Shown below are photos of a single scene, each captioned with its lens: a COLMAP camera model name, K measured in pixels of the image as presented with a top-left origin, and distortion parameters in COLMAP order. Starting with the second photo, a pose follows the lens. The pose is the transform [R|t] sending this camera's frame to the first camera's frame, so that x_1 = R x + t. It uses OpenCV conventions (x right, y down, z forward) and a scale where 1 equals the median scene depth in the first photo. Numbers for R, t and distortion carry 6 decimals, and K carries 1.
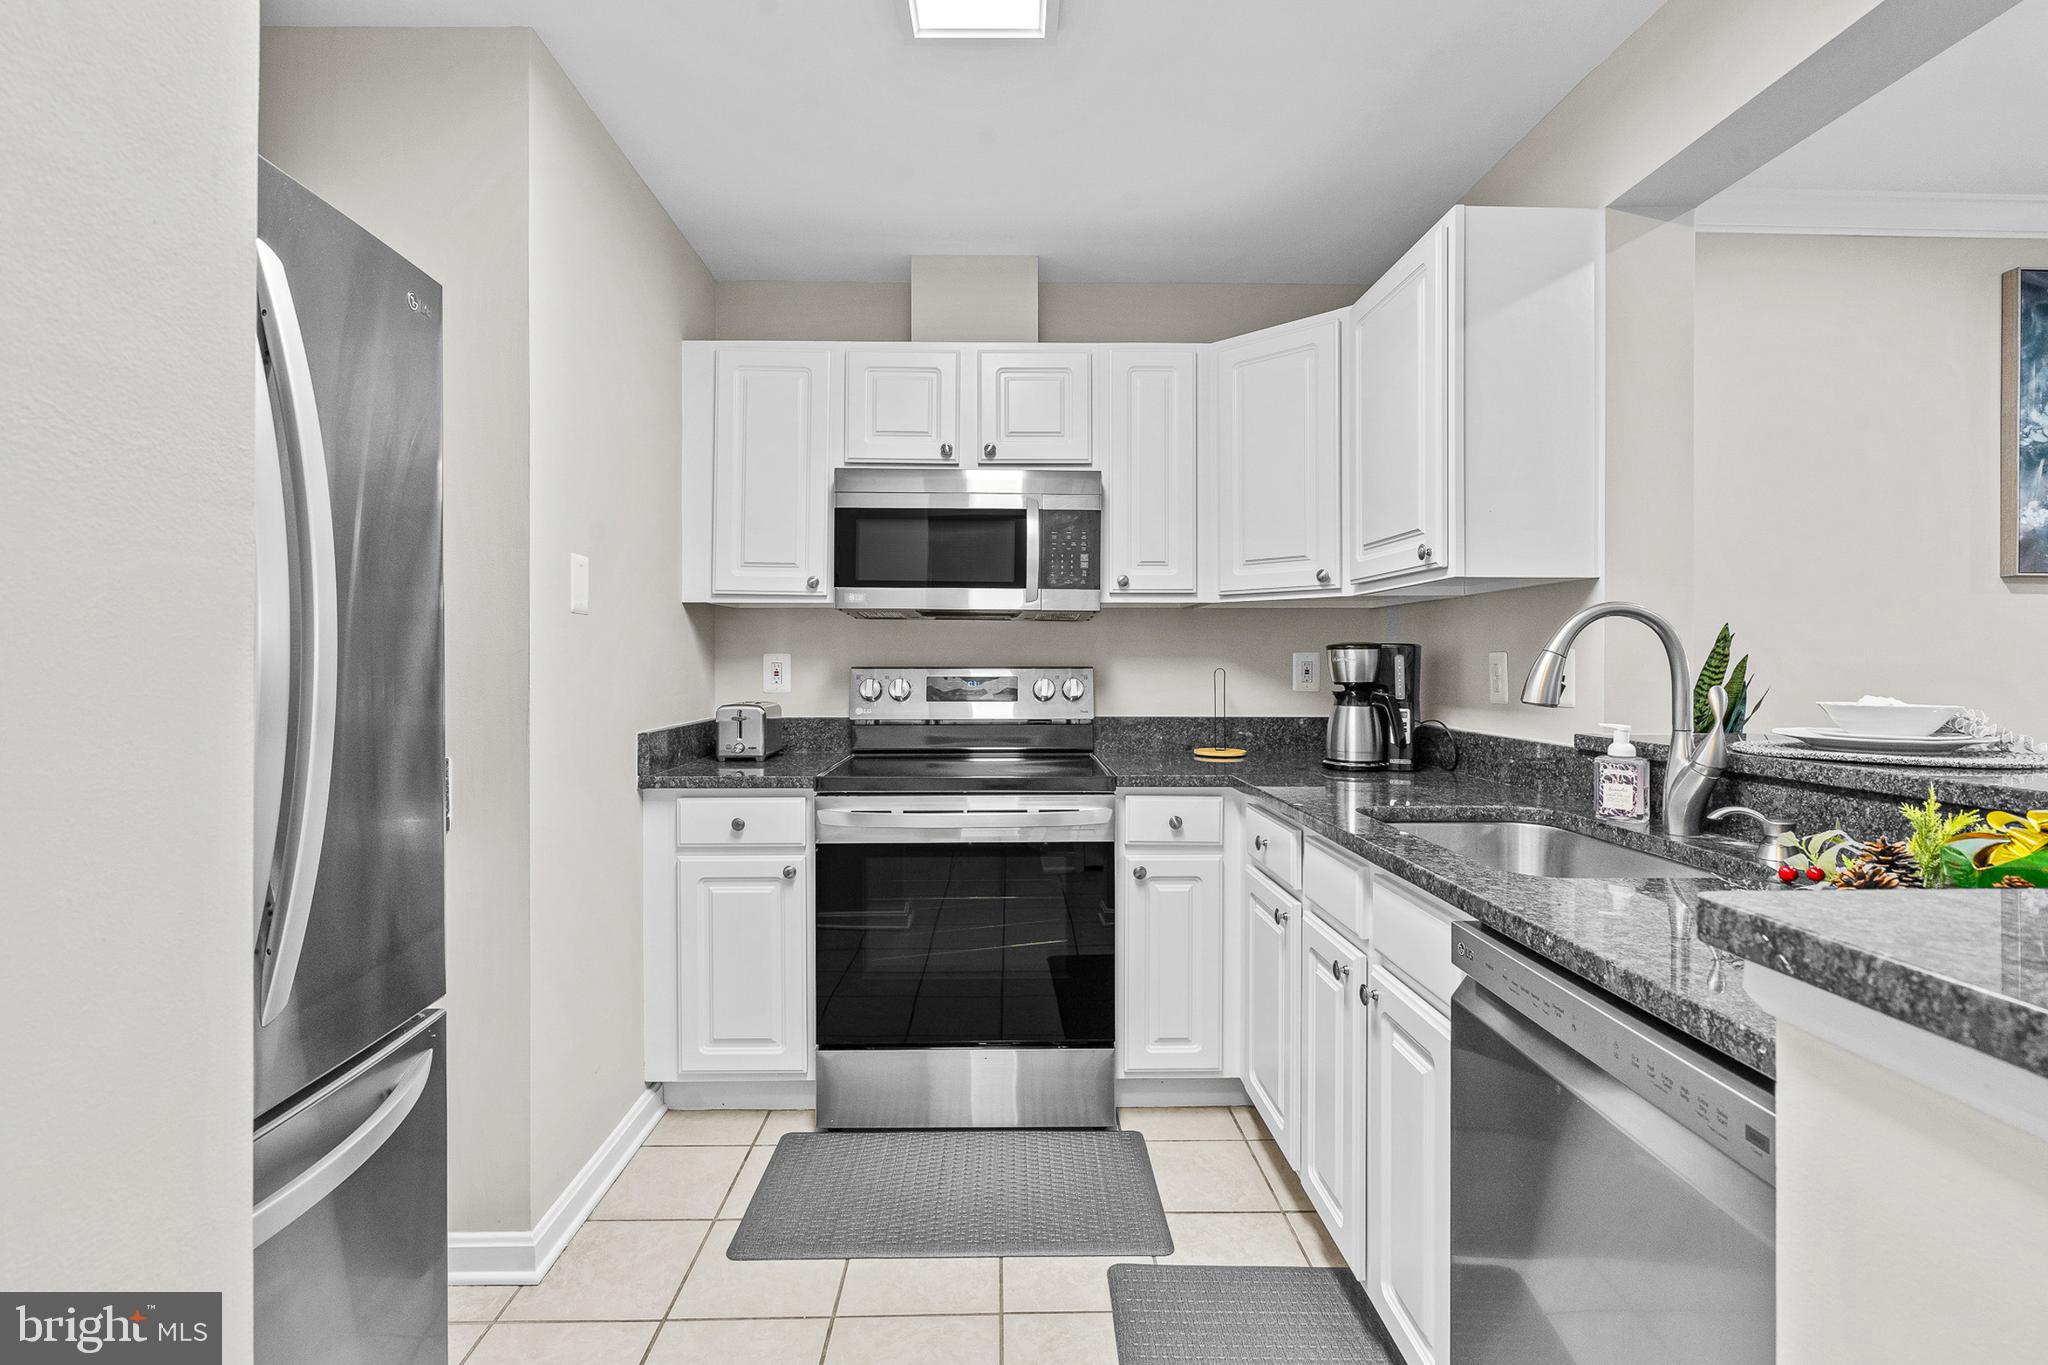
lens RADIAL K [[949.9, 0, 1020.0], [0, 949.9, 661.1], [0, 0, 1]] dist [-0.000434, 0.000060]
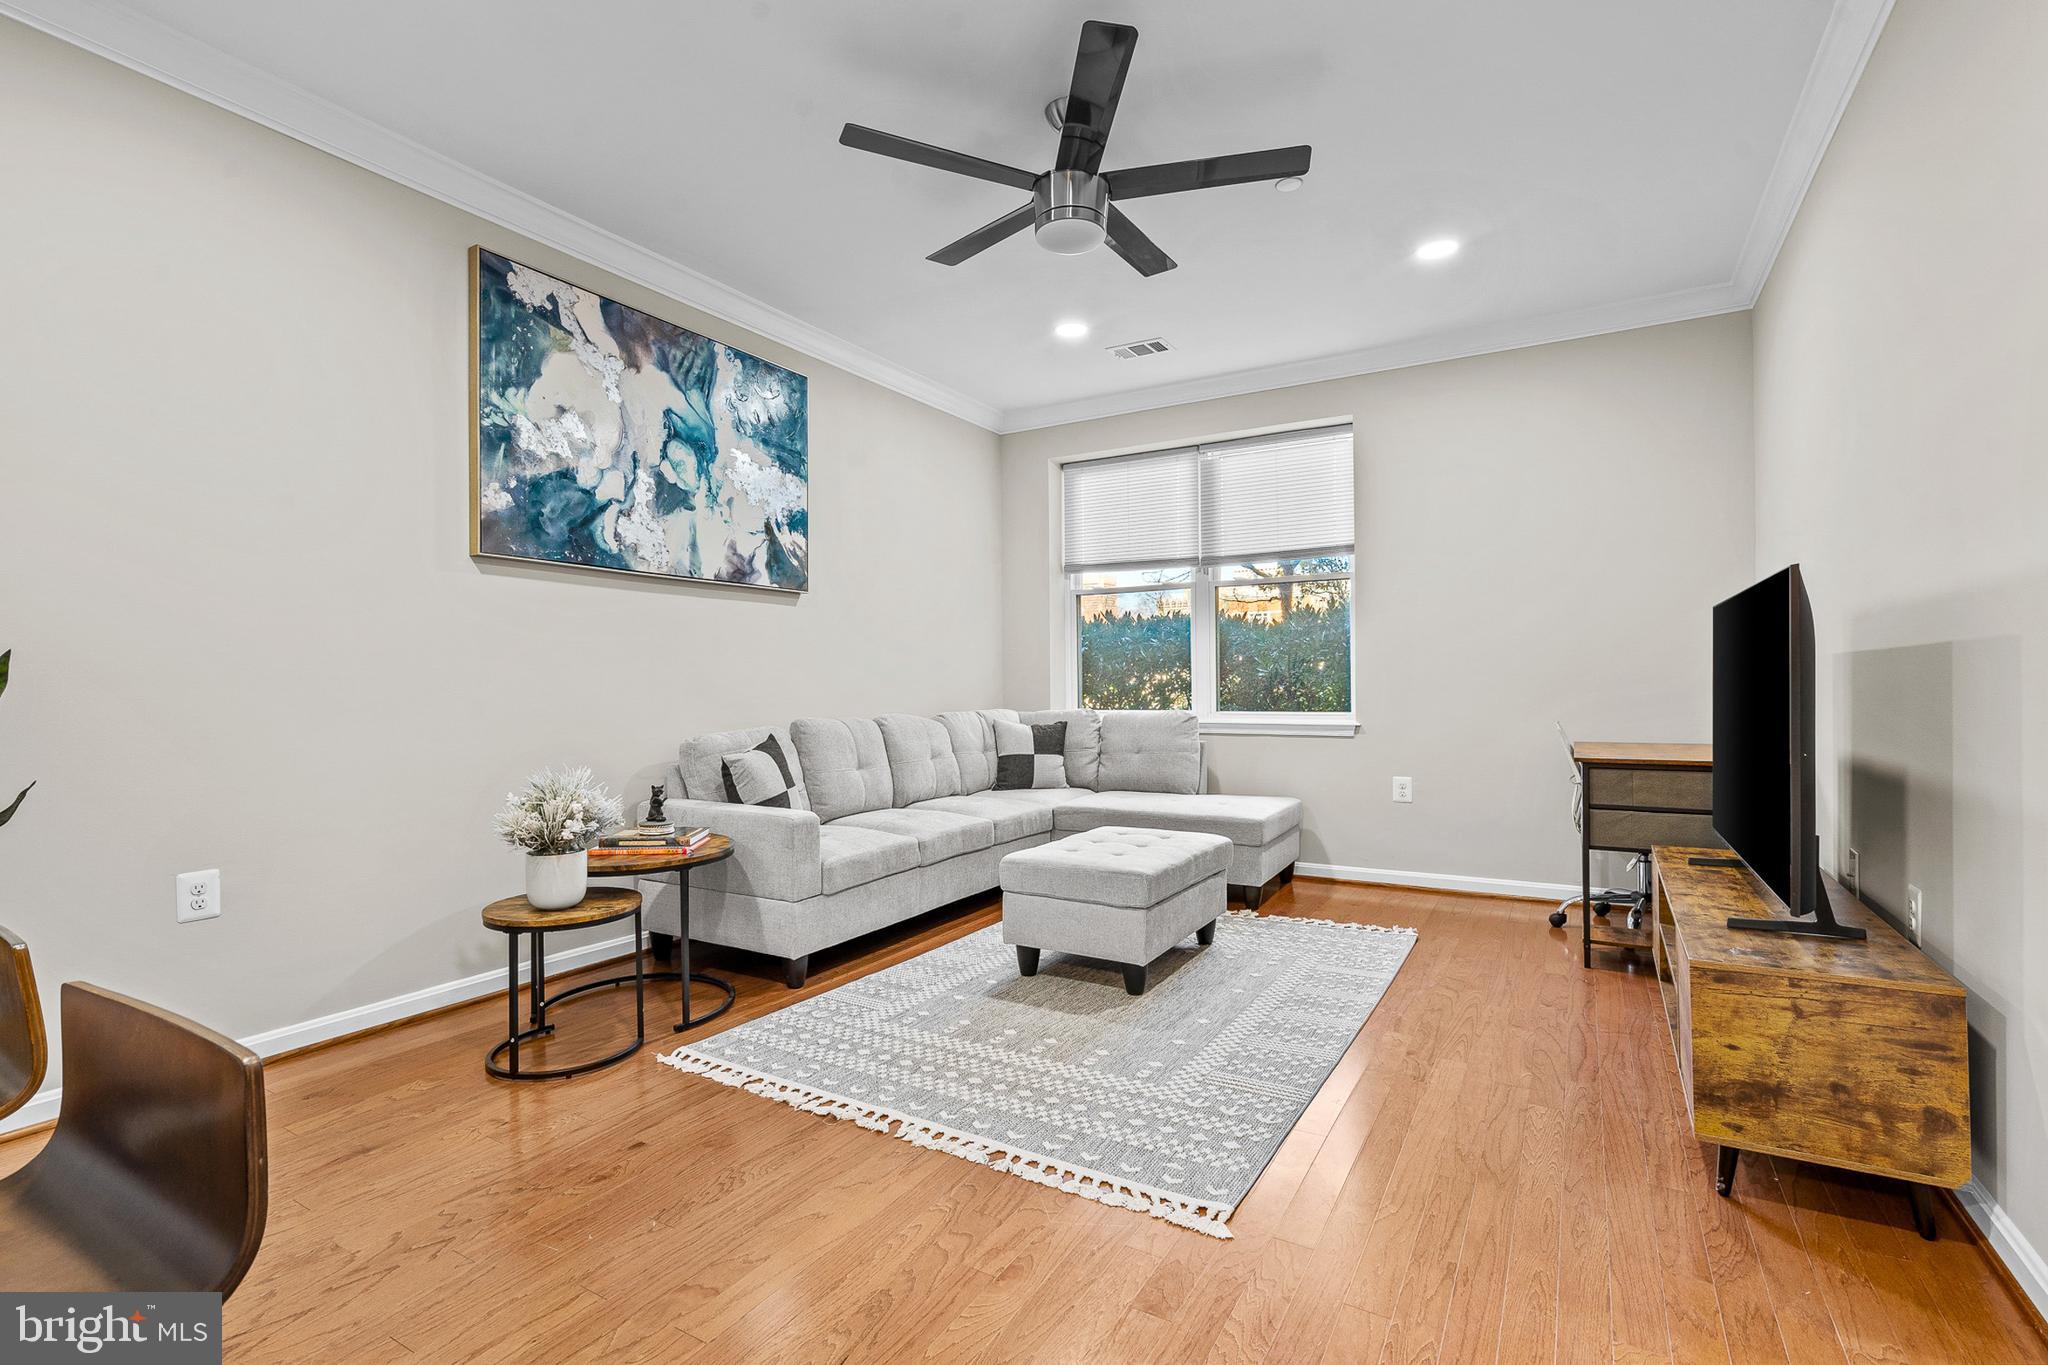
lens RADIAL K [[938.2, 0, 1023.6], [0, 938.2, 677.4], [0, 0, 1]] dist [-0.001853, 0.000057]
pose [[0.533804, -0.003635, 0.845601, 0.661490], [0.007956, 0.999968, -0.000724, 0.053915], [-0.845571, 0.007114, 0.533816, -0.003413]]
